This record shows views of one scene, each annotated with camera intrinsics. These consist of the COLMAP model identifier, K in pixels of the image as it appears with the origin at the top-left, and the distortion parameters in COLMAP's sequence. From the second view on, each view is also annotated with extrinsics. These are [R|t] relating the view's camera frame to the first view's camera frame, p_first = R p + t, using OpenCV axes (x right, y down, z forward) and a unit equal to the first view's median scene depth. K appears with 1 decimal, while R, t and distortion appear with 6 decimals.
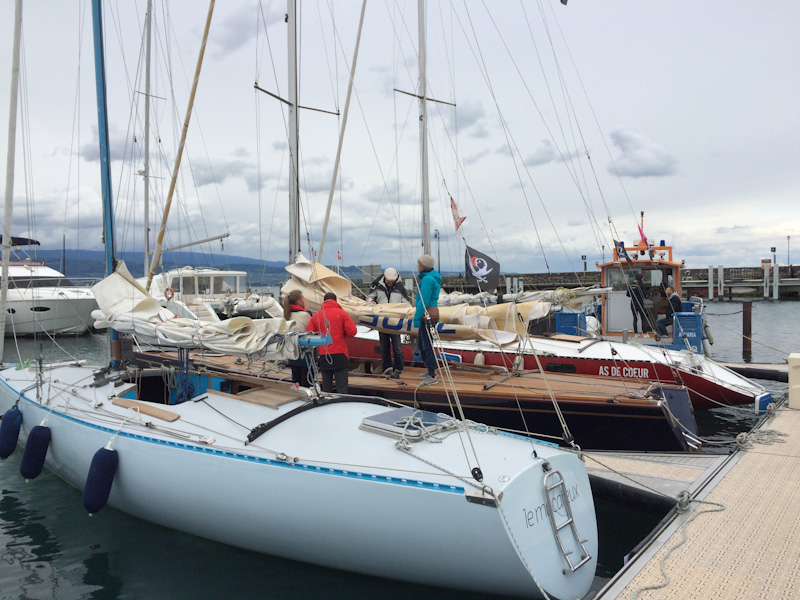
lens RADIAL K [[680.1, 0, 400.0], [0, 680.1, 317.5], [0, 0, 1]] dist [0.107977, -0.150210]
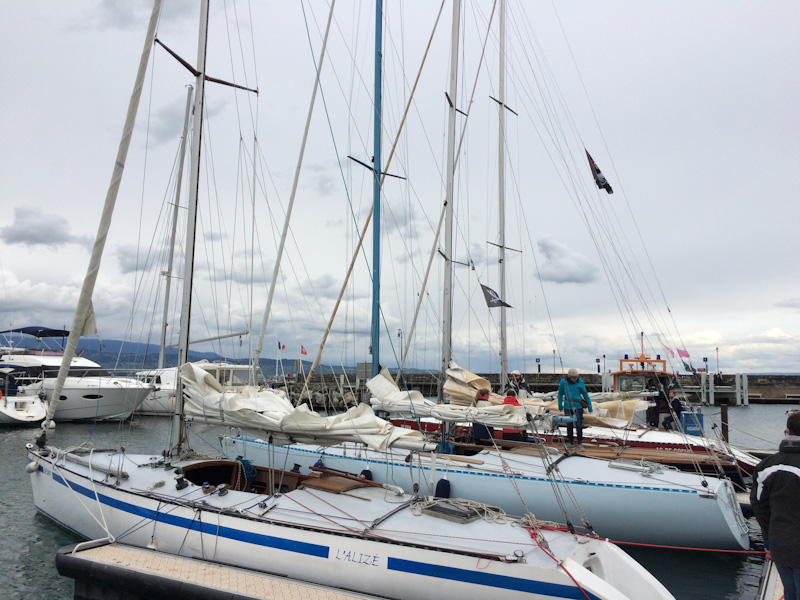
lens RADIAL K [[680.1, 0, 400.0], [0, 680.1, 317.5], [0, 0, 1]] dist [0.107977, -0.150210]
pose [[0.994945, 0.036393, 0.093594, -0.377244], [-0.023001, 0.989831, -0.140377, 0.017048], [-0.097751, 0.137514, 0.985665, -0.386553]]
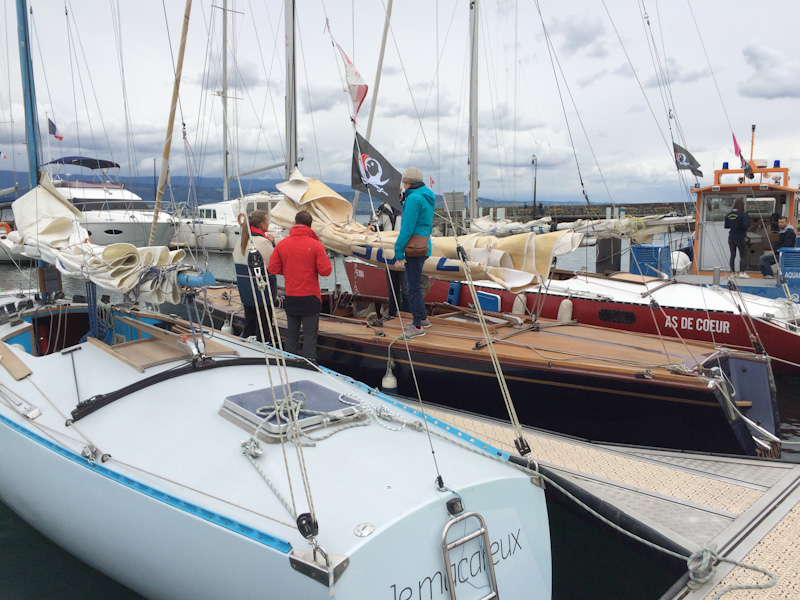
lens RADIAL K [[680.1, 0, 400.0], [0, 680.1, 317.5], [0, 0, 1]] dist [0.107977, -0.150210]
pose [[0.989335, 0.035863, -0.141173, 0.098534], [-0.021316, 0.994428, 0.103238, -0.002355], [0.144089, -0.099128, 0.984587, 0.169959]]
